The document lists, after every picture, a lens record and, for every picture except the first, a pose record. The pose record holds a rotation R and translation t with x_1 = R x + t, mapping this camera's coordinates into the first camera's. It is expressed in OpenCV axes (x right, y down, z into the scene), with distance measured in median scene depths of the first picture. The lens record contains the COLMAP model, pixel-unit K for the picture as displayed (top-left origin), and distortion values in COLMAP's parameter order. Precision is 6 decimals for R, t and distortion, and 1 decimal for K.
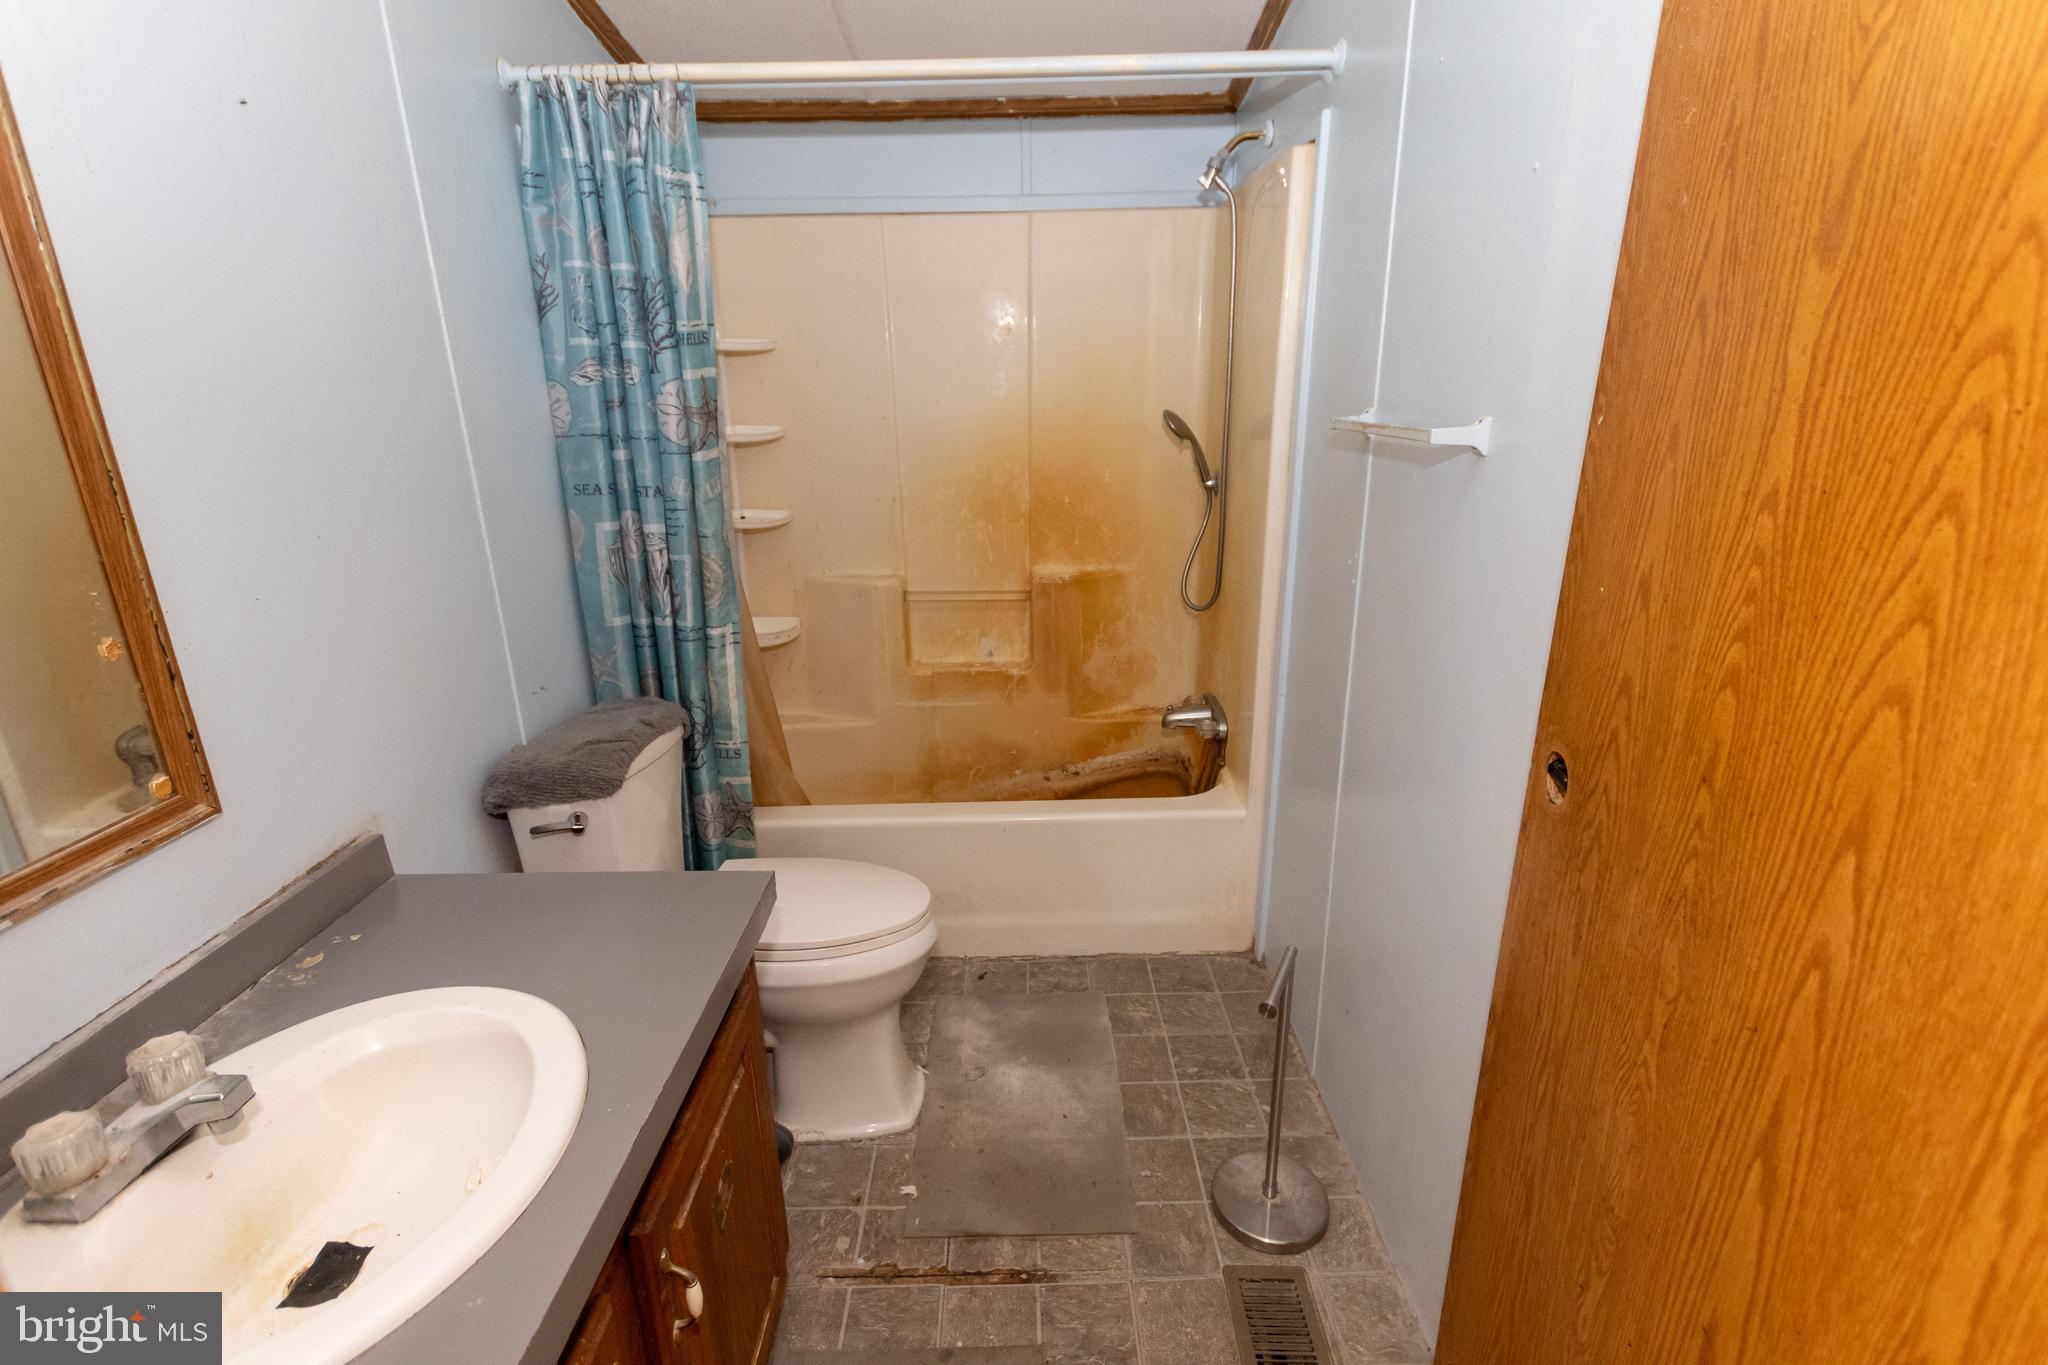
lens RADIAL K [[963.6, 0, 1035.2], [0, 963.6, 697.7], [0, 0, 1]] dist [0.015645, -0.007984]
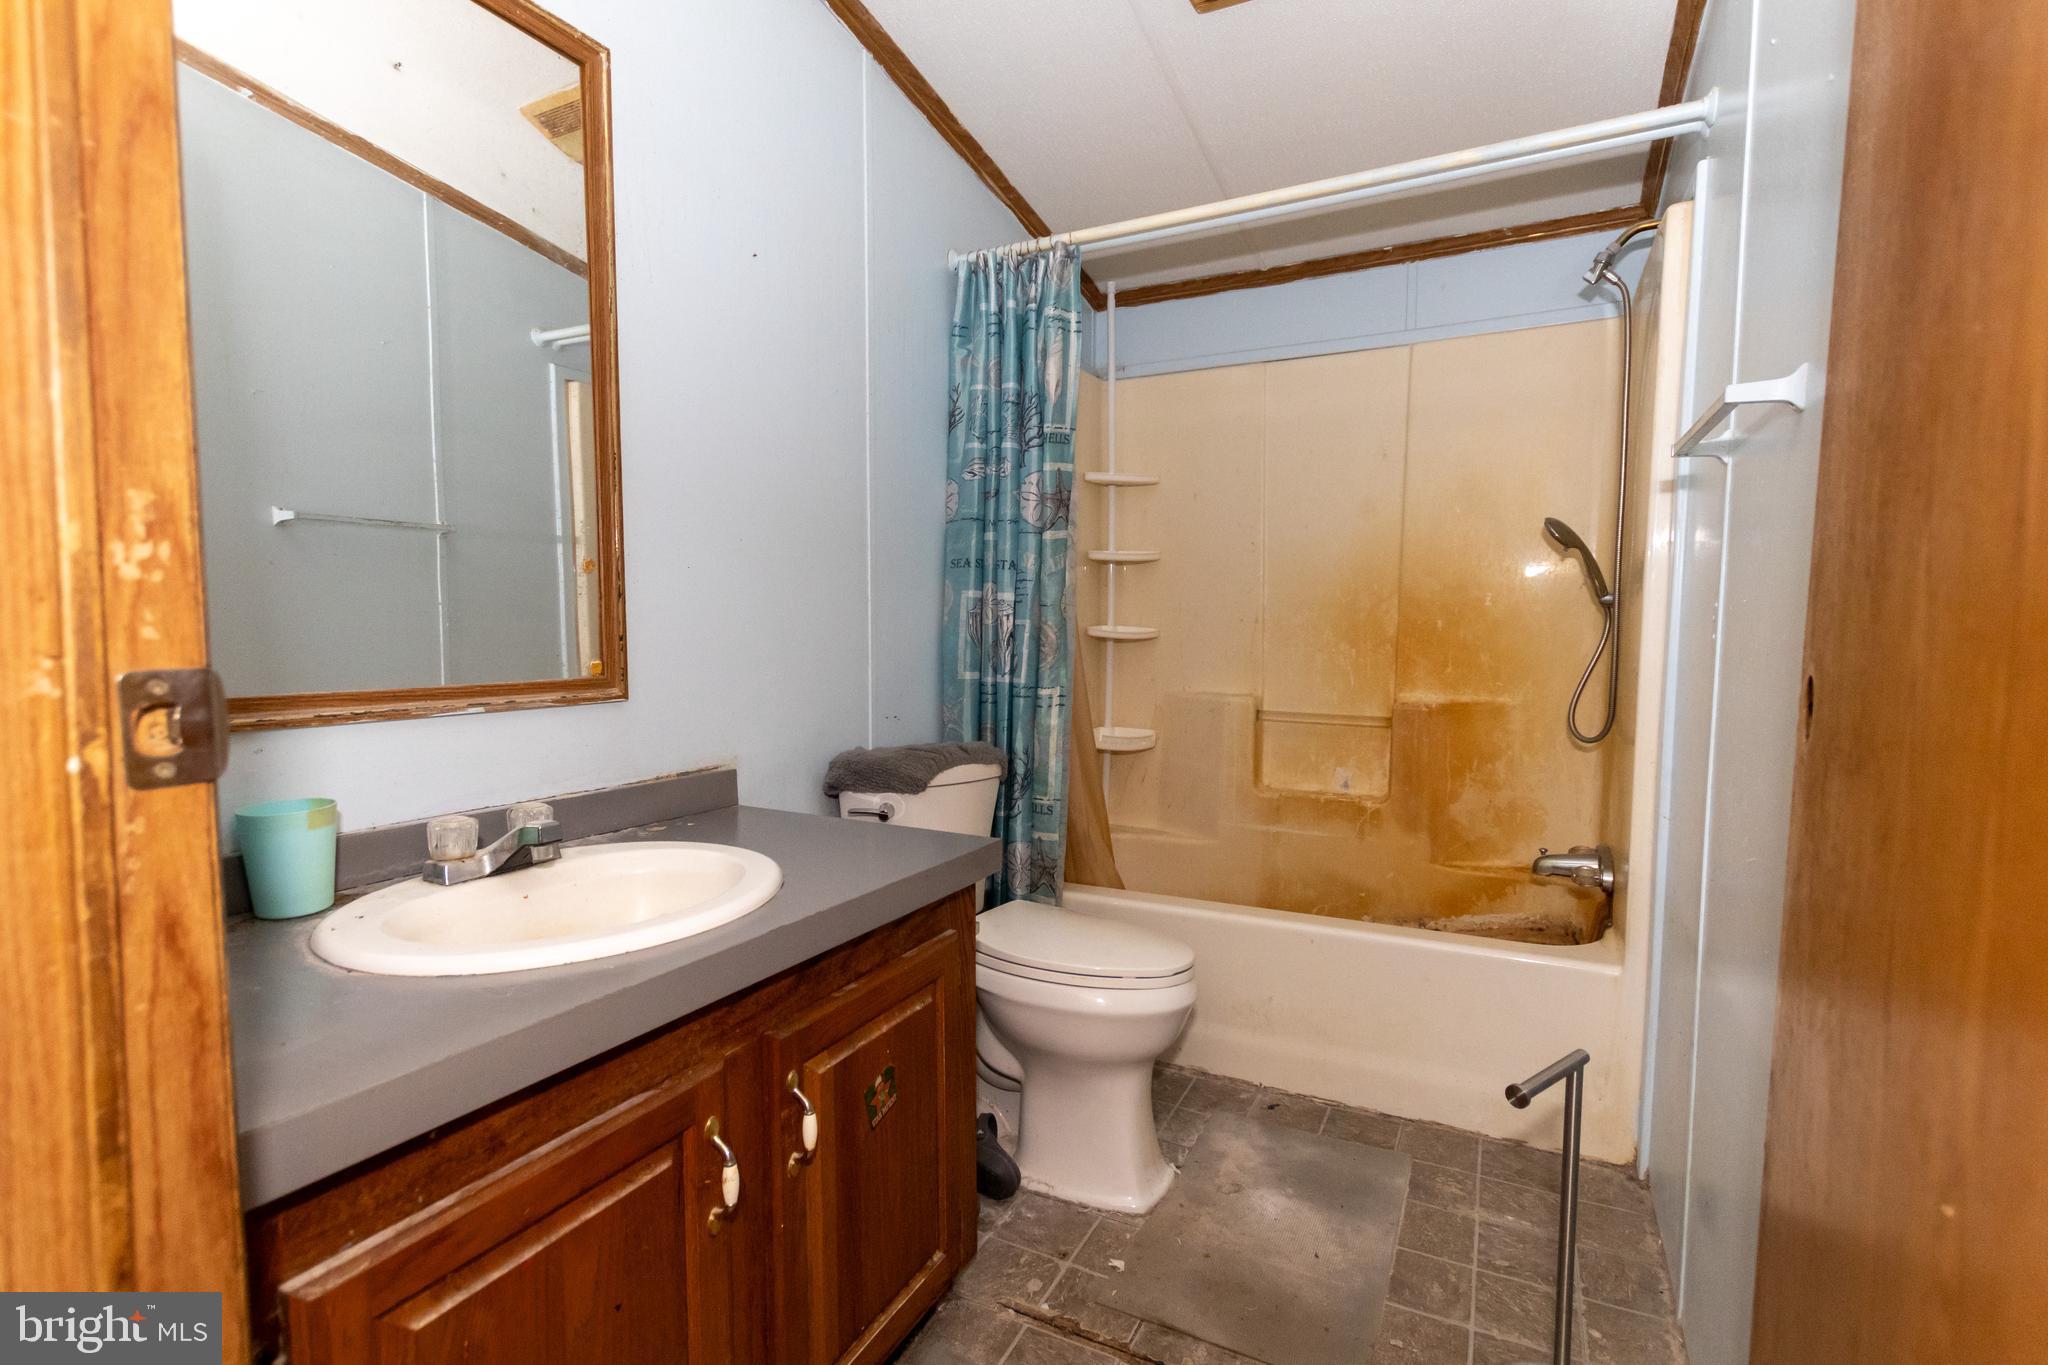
lens RADIAL K [[978.4, 0, 1016.4], [0, 978.4, 694.2], [0, 0, 1]] dist [0.002277, 0.000092]
pose [[0.882428, 0.053356, -0.467412, 0.172813], [-0.161590, 0.967476, -0.194626, 0.165164], [0.441825, 0.247273, 0.862349, 0.019742]]
